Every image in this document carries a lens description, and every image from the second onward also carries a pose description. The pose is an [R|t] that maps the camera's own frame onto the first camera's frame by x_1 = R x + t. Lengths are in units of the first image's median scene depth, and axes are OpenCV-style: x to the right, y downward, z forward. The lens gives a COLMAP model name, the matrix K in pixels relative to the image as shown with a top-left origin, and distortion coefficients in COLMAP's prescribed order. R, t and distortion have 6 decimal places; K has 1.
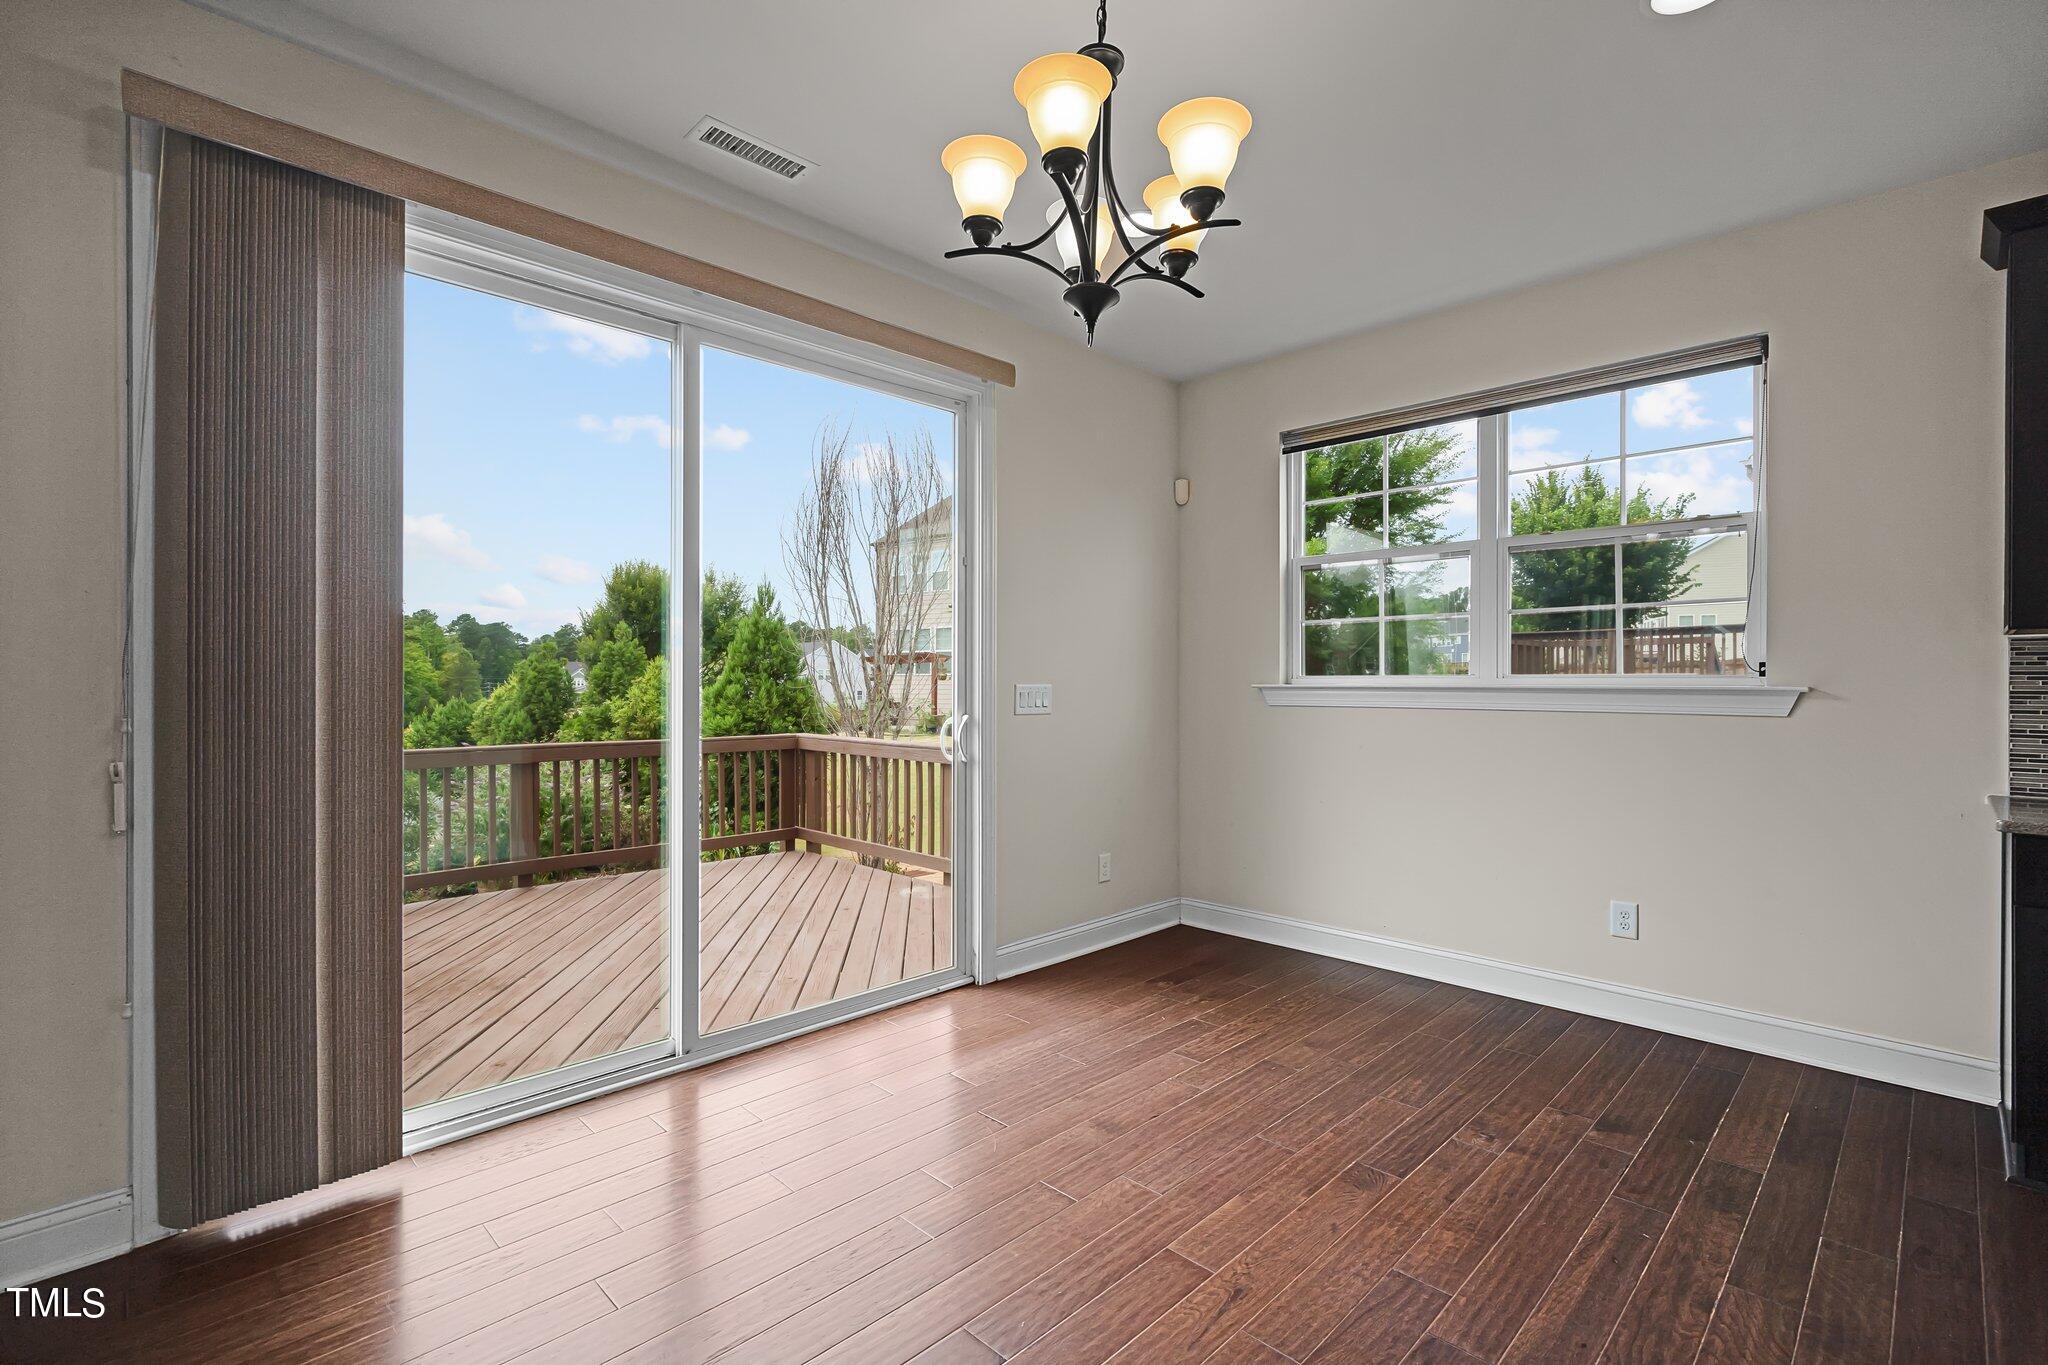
lens RADIAL K [[933.9, 0, 1045.4], [0, 933.9, 677.8], [0, 0, 1]] dist [-0.009438, 0.004640]
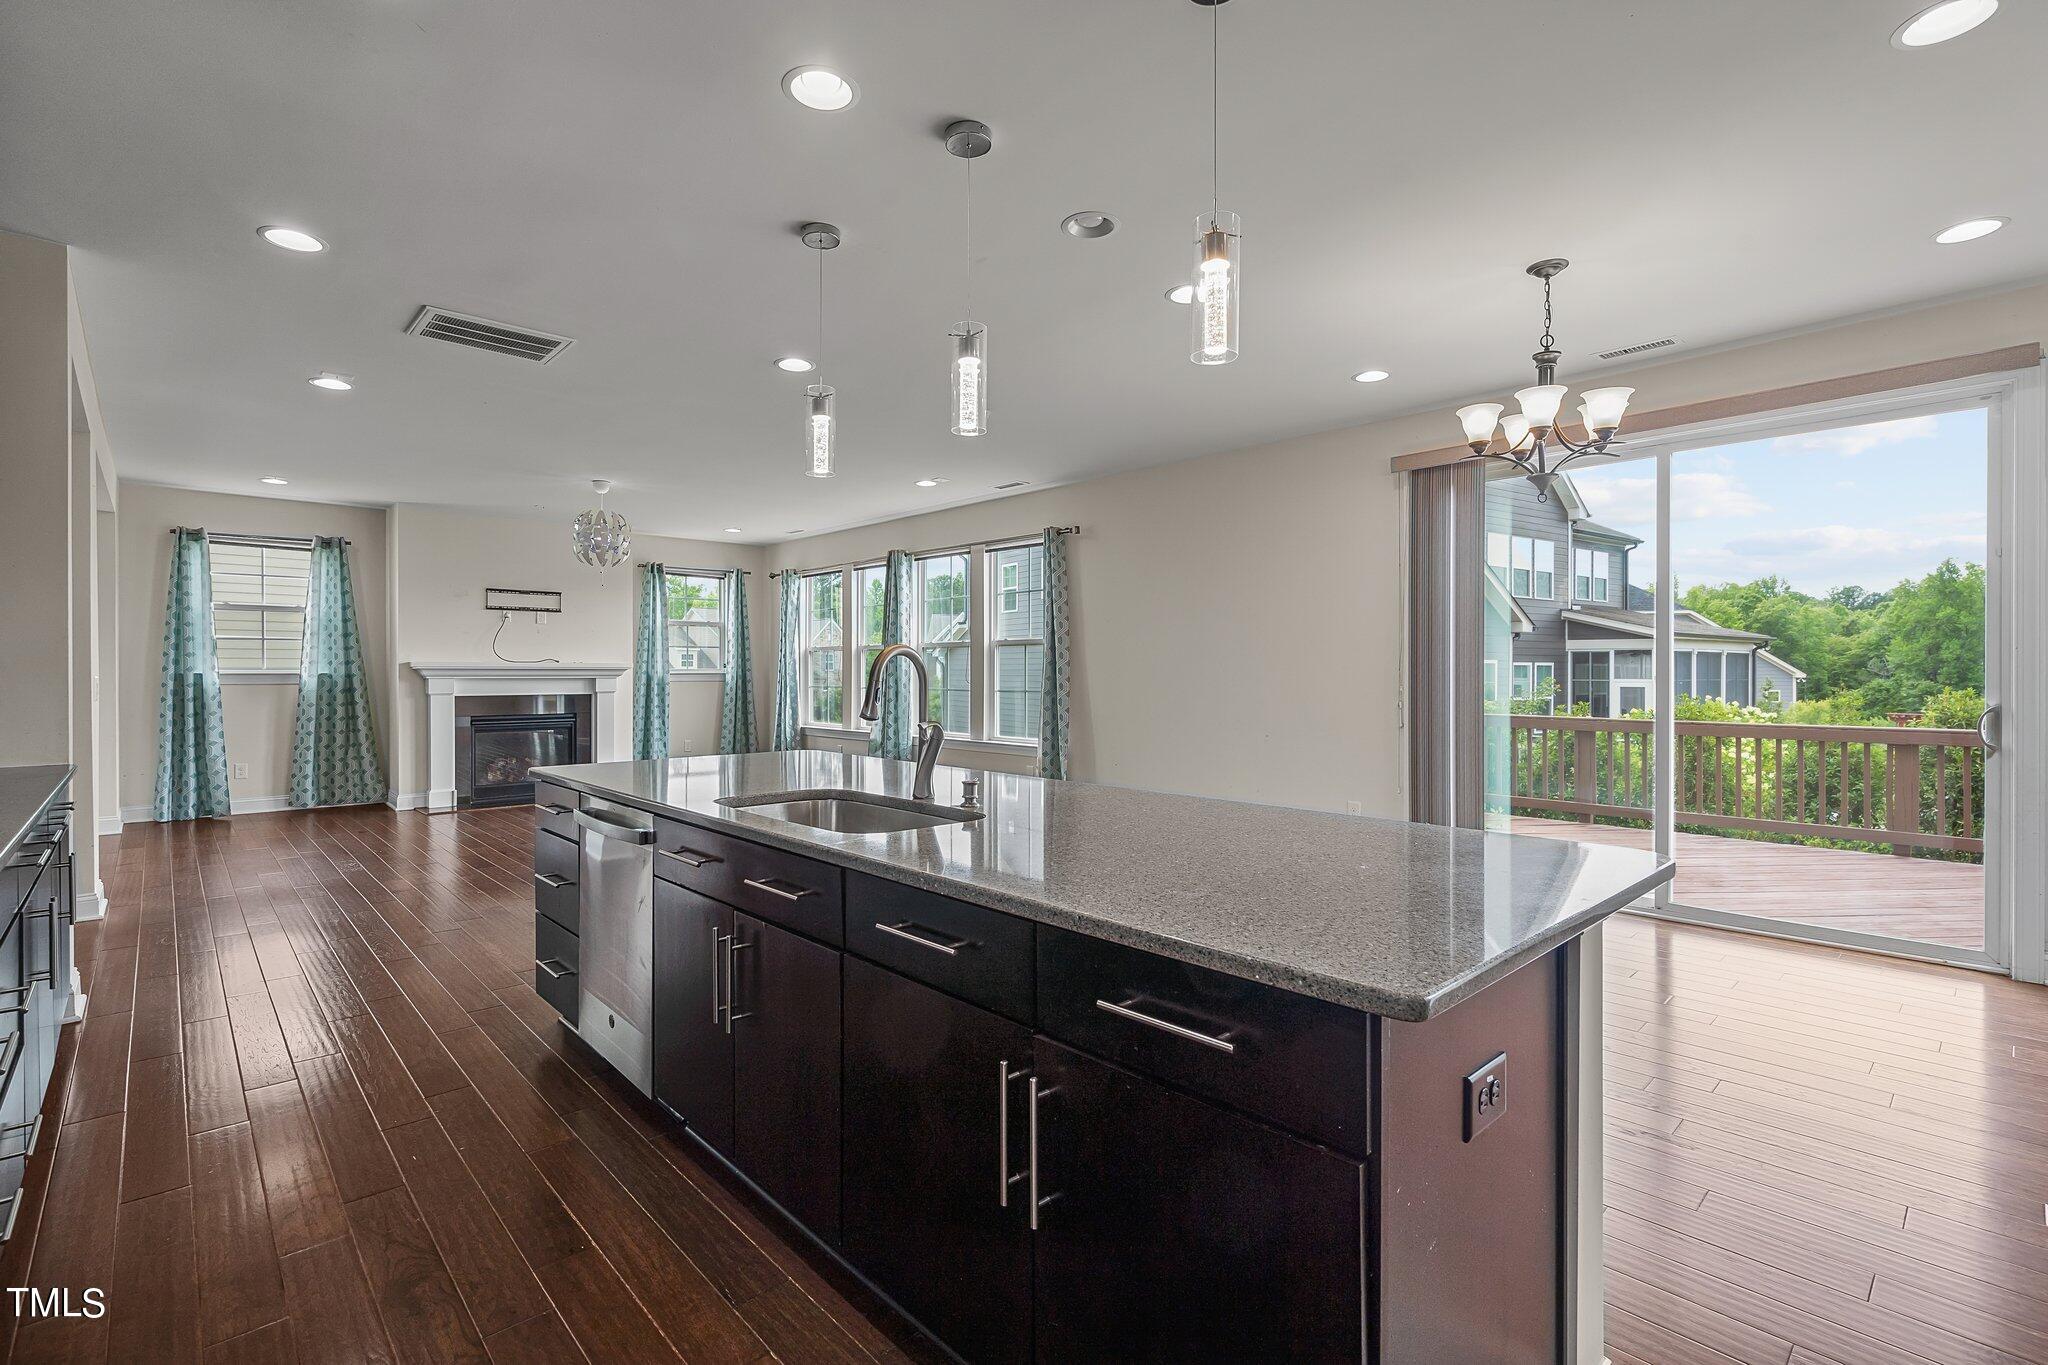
lens RADIAL K [[933.9, 0, 1013.8], [0, 933.9, 673.4], [0, 0, 1]] dist [-0.009438, 0.004640]
pose [[-0.046621, -0.003613, -0.998906, 1.308526], [0.004409, 0.999983, -0.003823, 0.004131], [0.998903, -0.004583, -0.046604, -0.028880]]
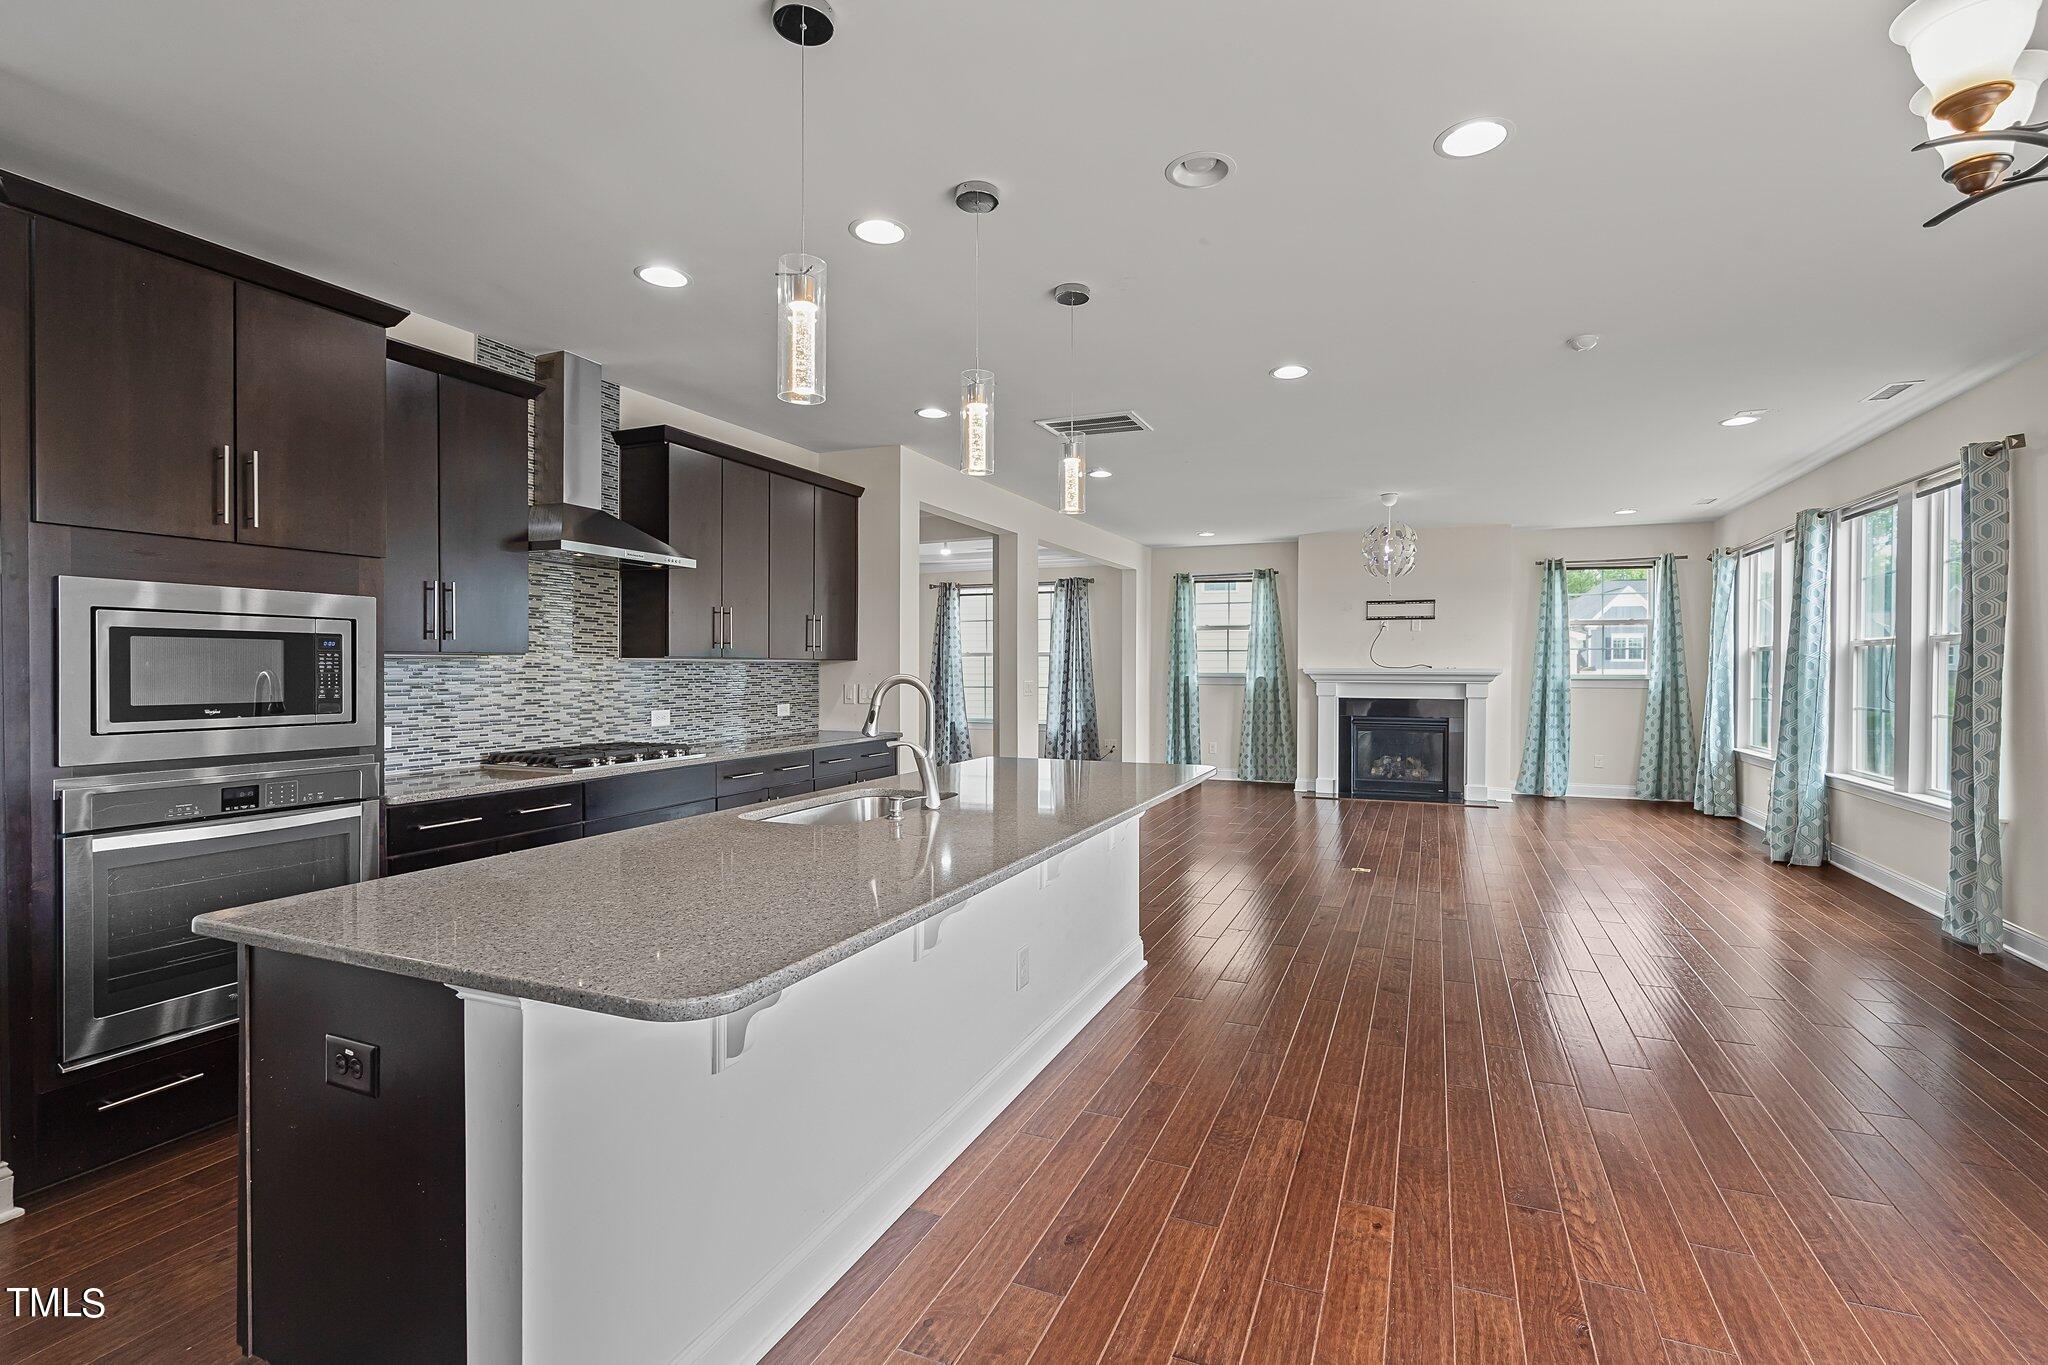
lens RADIAL K [[933.9, 0, 1039.9], [0, 933.9, 685.9], [0, 0, 1]] dist [-0.009438, 0.004640]
pose [[-0.929493, 0.000786, -0.368839, 0.684641], [-0.004820, 0.999886, 0.014278, -0.029748], [0.368808, 0.015049, -0.929384, 0.839152]]
